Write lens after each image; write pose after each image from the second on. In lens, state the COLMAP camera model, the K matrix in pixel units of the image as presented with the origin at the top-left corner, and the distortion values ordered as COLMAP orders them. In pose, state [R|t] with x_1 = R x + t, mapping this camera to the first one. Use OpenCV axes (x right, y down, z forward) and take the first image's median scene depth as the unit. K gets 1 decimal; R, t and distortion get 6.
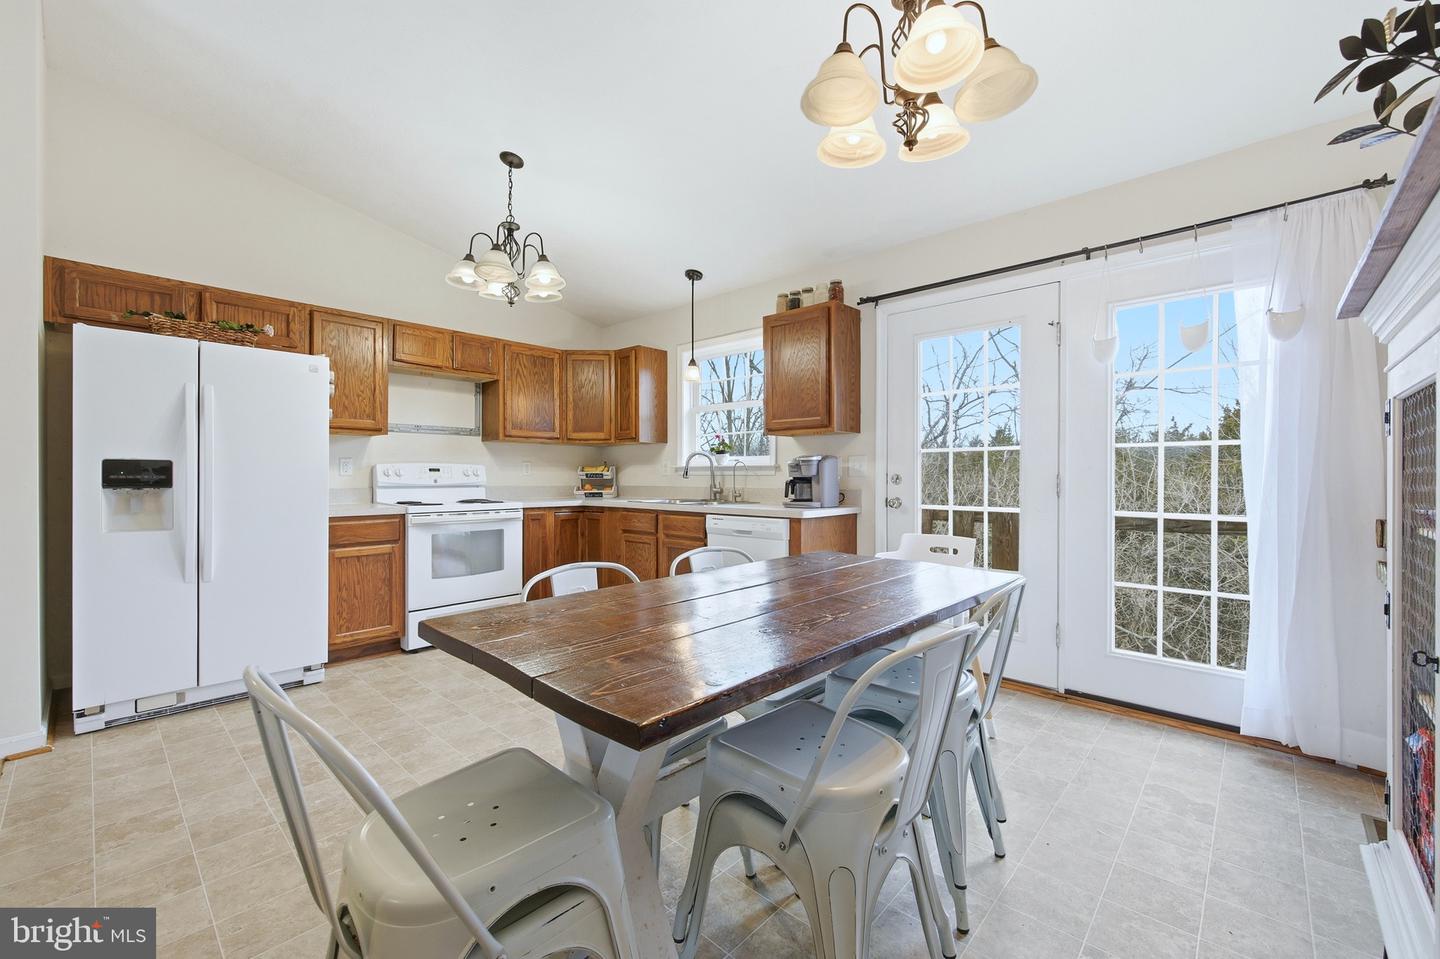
lens RADIAL K [[567.9, 0, 727.1], [0, 567.9, 478.6], [0, 0, 1]] dist [-0.010578, 0.000022]
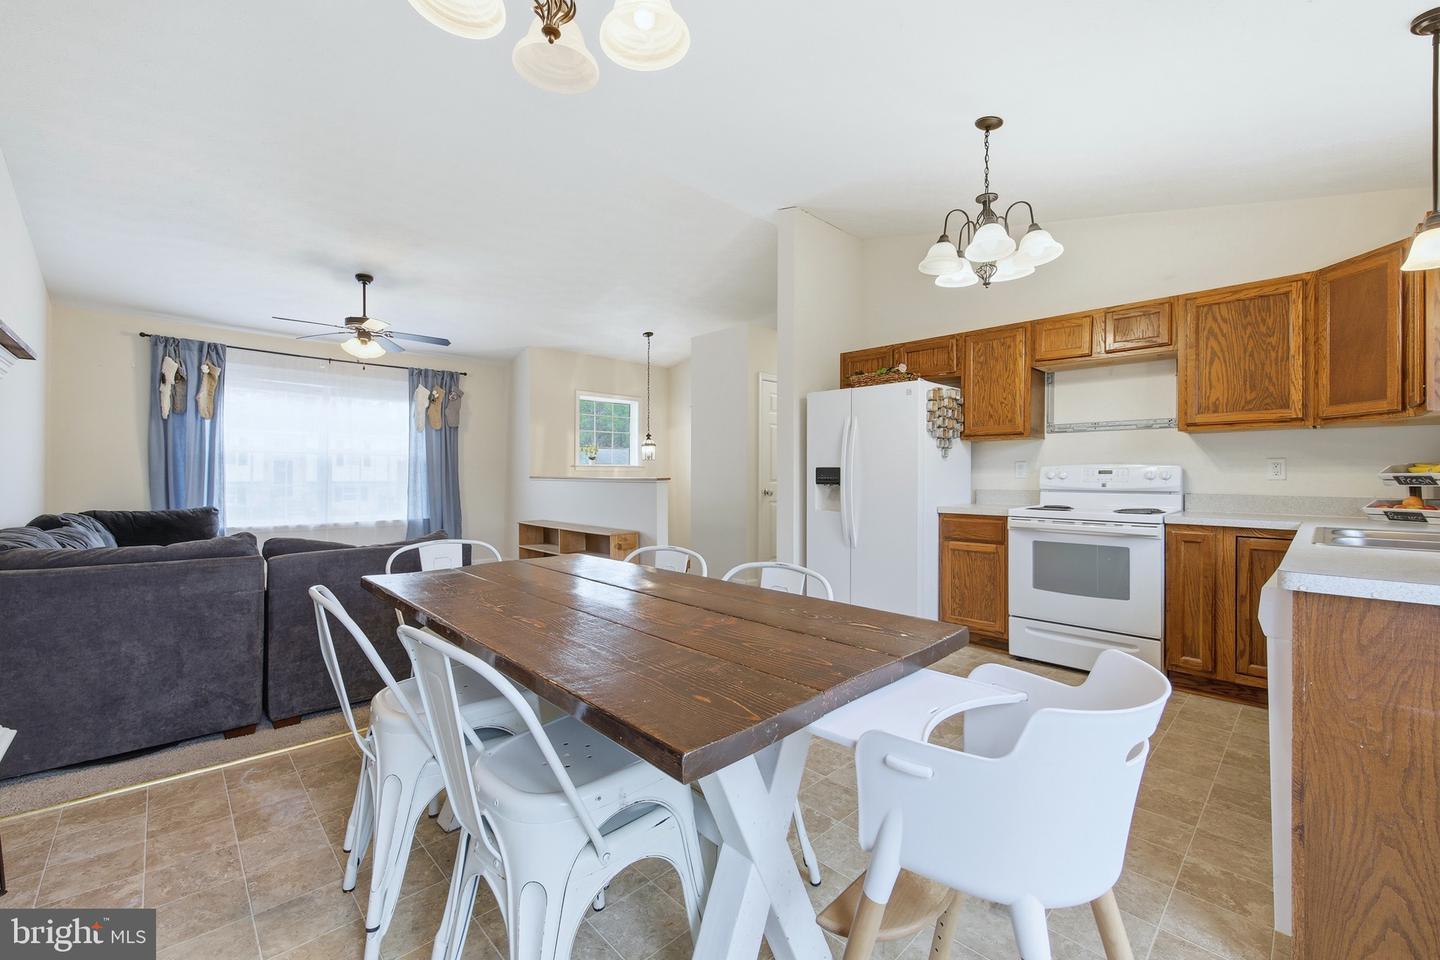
lens RADIAL K [[567.9, 0, 710.7], [0, 567.9, 475.3], [0, 0, 1]] dist [-0.010578, 0.000022]
pose [[-0.056766, -0.002922, -0.998383, 0.471695], [-0.010576, 0.999941, -0.002325, -0.002259], [0.998332, 0.010426, -0.056793, 0.547173]]
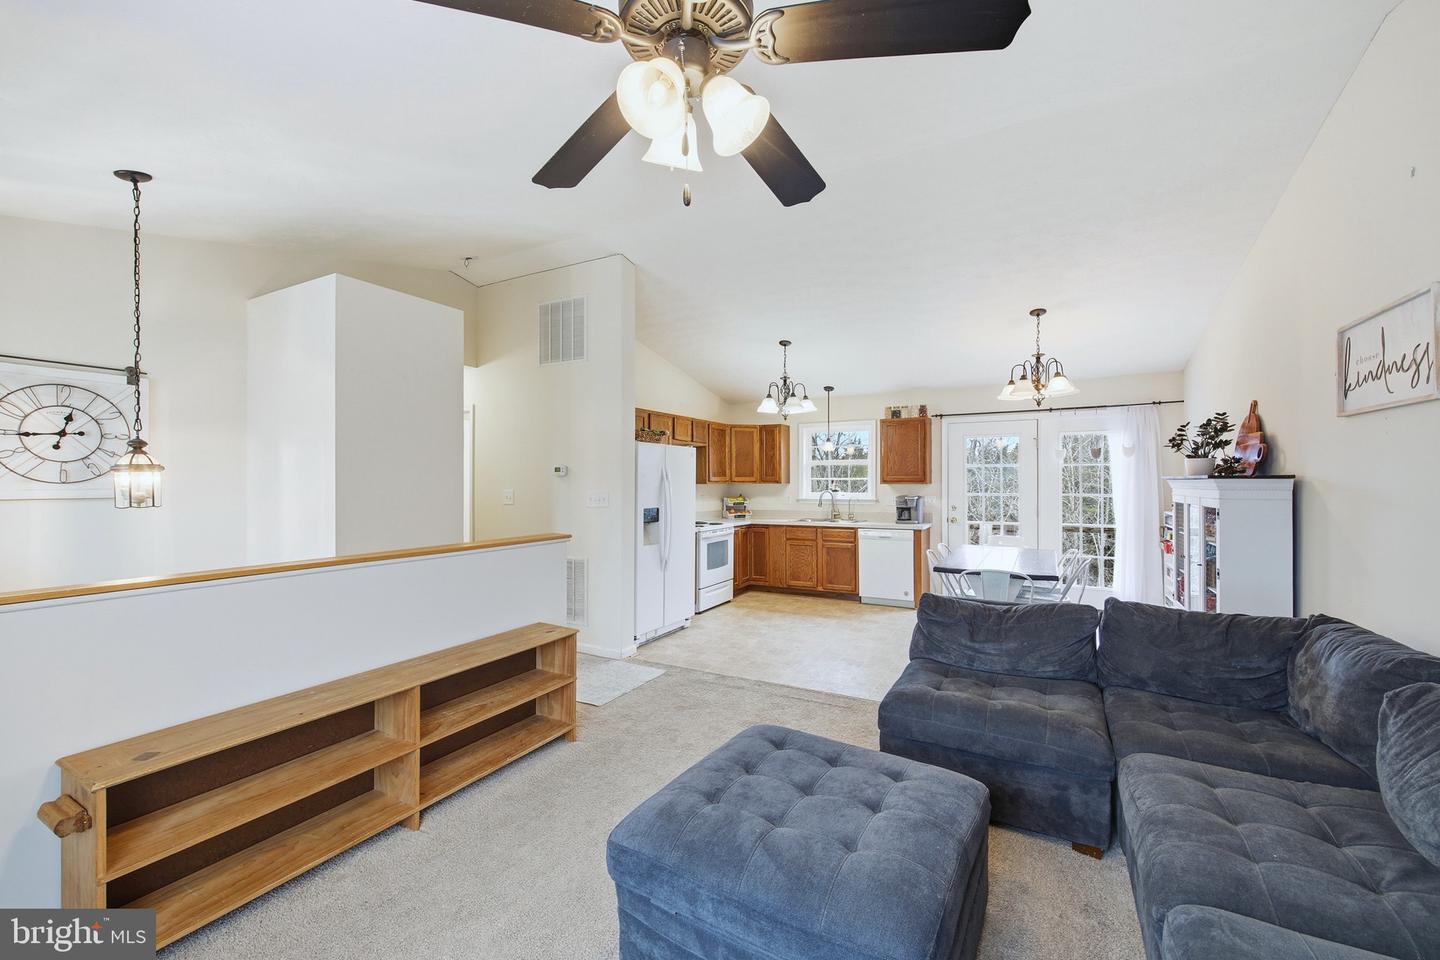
lens RADIAL K [[567.9, 0, 717.6], [0, 567.9, 475.8], [0, 0, 1]] dist [-0.010578, 0.000022]
pose [[0.973679, -0.001710, 0.227916, -0.935018], [0.004892, 0.999898, -0.013396, -0.088155], [-0.227870, 0.014159, 0.973589, -0.714841]]
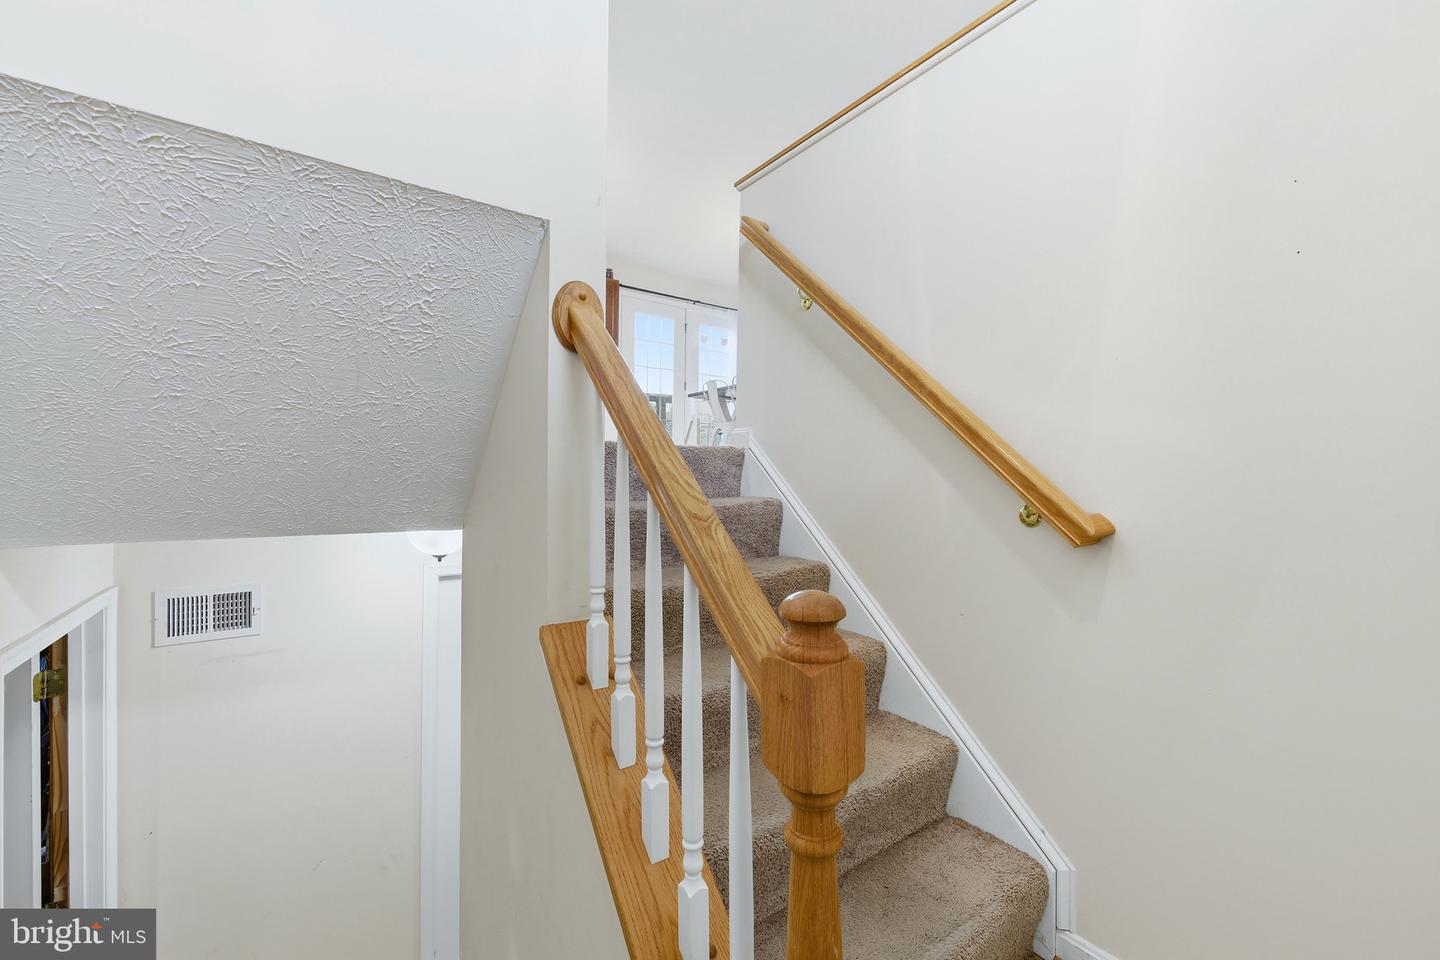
lens RADIAL K [[567.9, 0, 722.1], [0, 567.9, 475.9], [0, 0, 1]] dist [-0.010578, 0.000022]
pose [[0.191070, -0.006970, 0.981552, -1.622367], [0.005807, 0.999965, 0.005970, 0.340065], [-0.981559, 0.004559, 0.191104, 0.275875]]
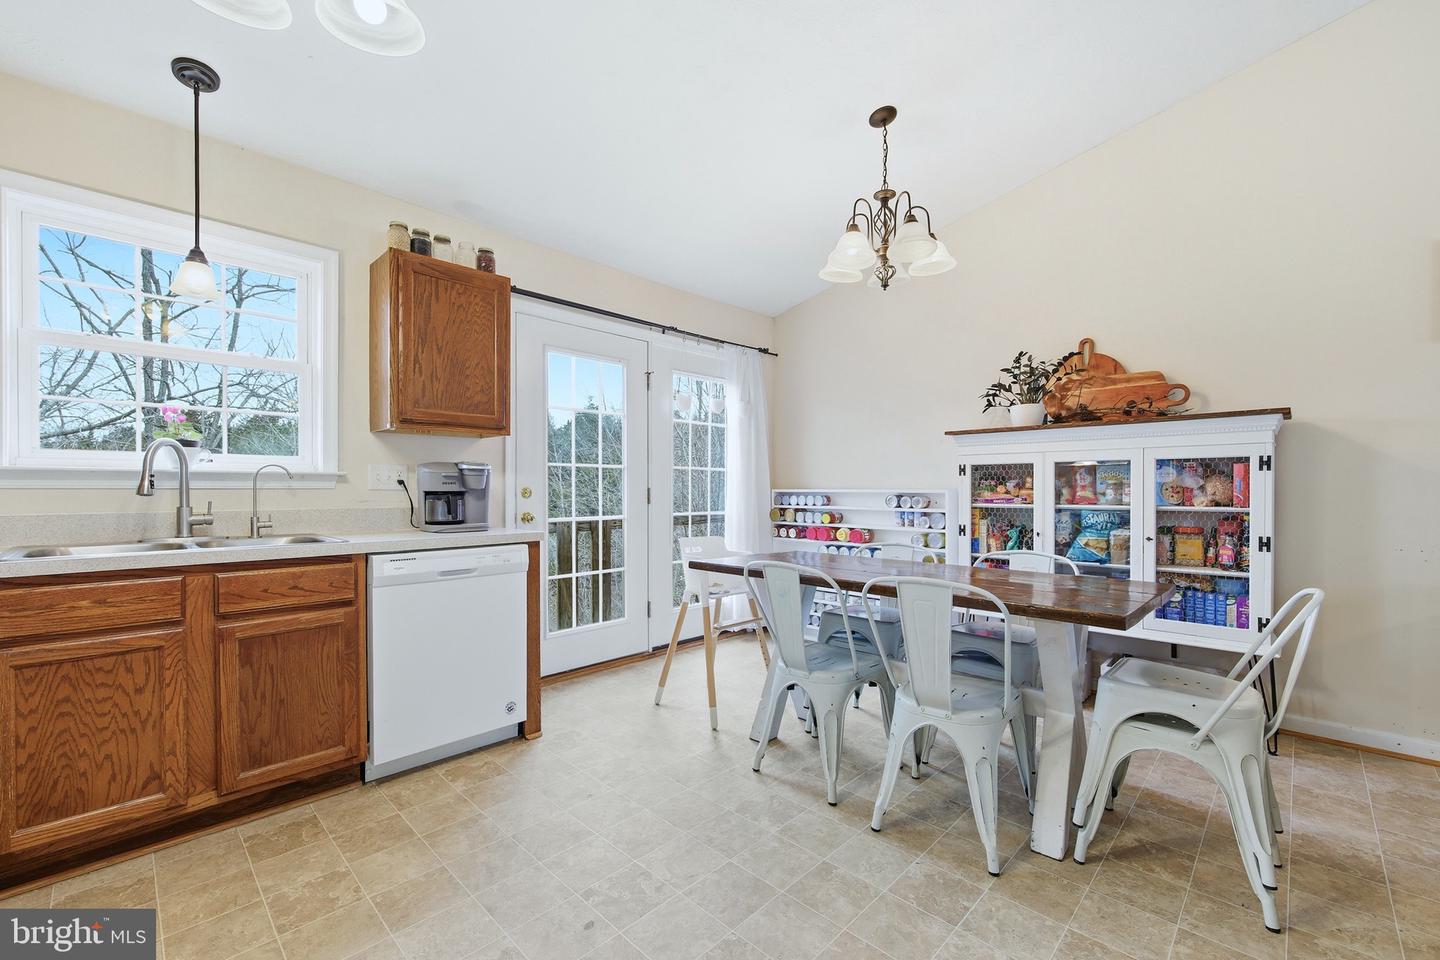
lens RADIAL K [[606.7, 0, 731.1], [0, 606.7, 490.9], [0, 0, 1]] dist [0.000952, -0.000050]
pose [[0.016467, -0.002423, 0.999861, -0.683128], [0.010816, 0.999939, 0.002245, -0.000758], [-0.999806, 0.010778, 0.016492, 0.647273]]
